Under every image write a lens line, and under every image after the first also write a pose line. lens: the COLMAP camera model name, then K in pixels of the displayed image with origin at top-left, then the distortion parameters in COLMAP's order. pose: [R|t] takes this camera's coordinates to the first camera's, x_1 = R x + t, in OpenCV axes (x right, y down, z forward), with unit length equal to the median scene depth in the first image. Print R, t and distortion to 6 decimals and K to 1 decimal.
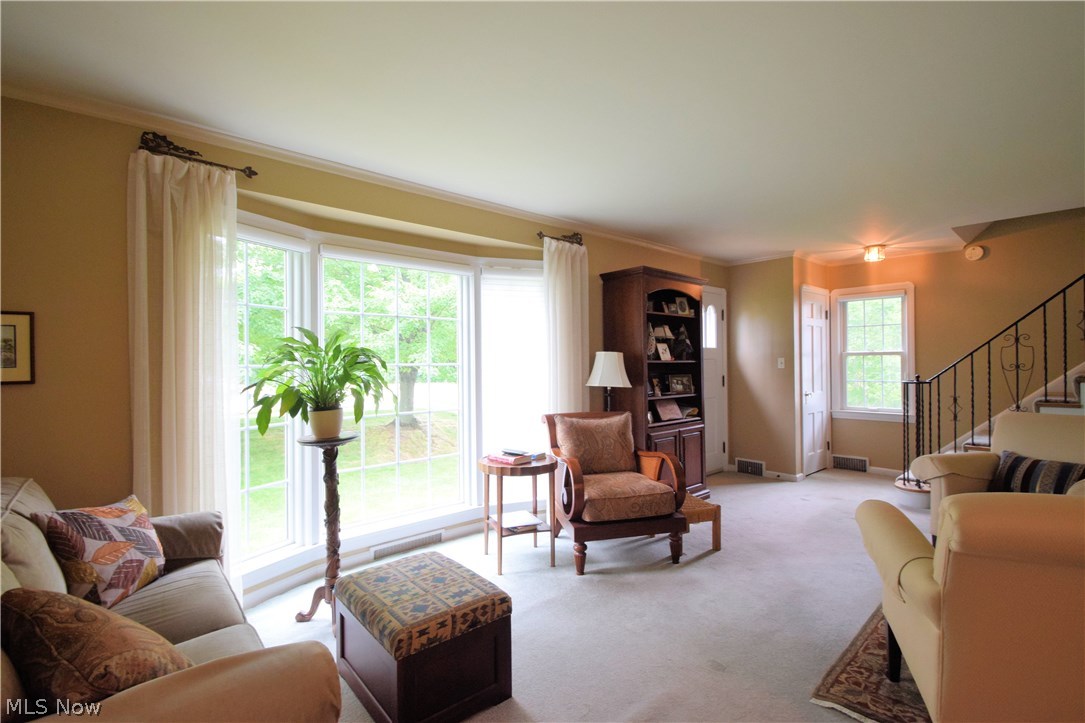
lens RADIAL K [[499.9, 0, 542.5], [0, 499.9, 361.5], [0, 0, 1]] dist [-0.000190, -0.000108]
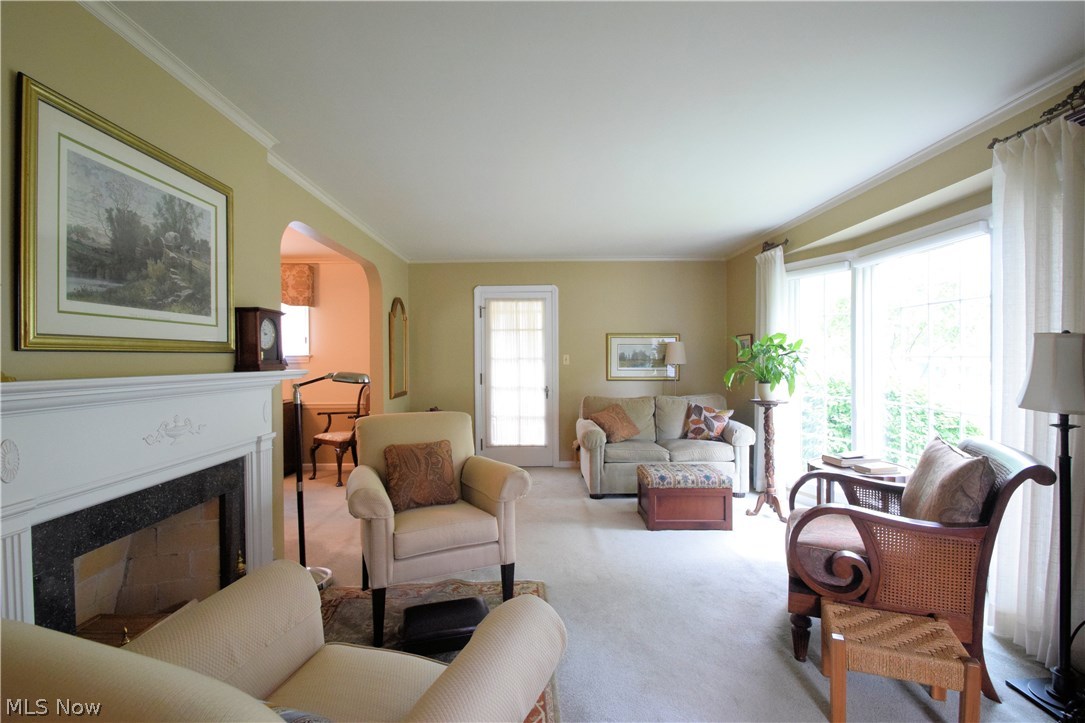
lens RADIAL K [[478.8, 0, 542.5], [0, 478.8, 361.5], [0, 0, 1]] dist [-0.000516, -0.000182]
pose [[-0.650438, 0.019556, -0.759308, 1.199791], [0.011064, 0.999806, 0.016272, -0.006961], [0.759479, 0.002183, -0.650529, 1.447499]]
